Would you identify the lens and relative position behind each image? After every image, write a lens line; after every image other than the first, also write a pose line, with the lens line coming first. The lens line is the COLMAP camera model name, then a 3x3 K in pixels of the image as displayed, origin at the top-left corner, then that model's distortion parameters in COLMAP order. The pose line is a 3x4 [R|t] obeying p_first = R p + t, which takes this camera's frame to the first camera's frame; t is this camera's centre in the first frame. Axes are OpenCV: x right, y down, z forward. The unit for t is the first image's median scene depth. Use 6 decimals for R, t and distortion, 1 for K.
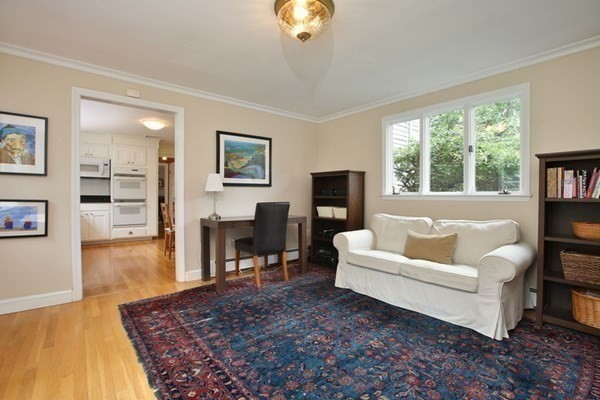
lens RADIAL K [[273.5, 0, 297.6], [0, 273.5, 197.6], [0, 0, 1]] dist [-0.035581, 0.002779]
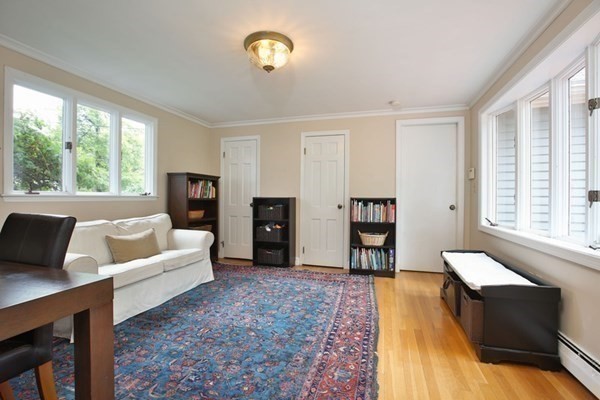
lens RADIAL K [[273.5, 0, 302.6], [0, 273.5, 199.2], [0, 0, 1]] dist [-0.035581, 0.002779]
pose [[-0.561388, -0.012817, 0.827454, -1.390257], [-0.009050, 0.999915, 0.009349, -0.023780], [-0.827503, -0.002240, -0.561456, 2.008404]]
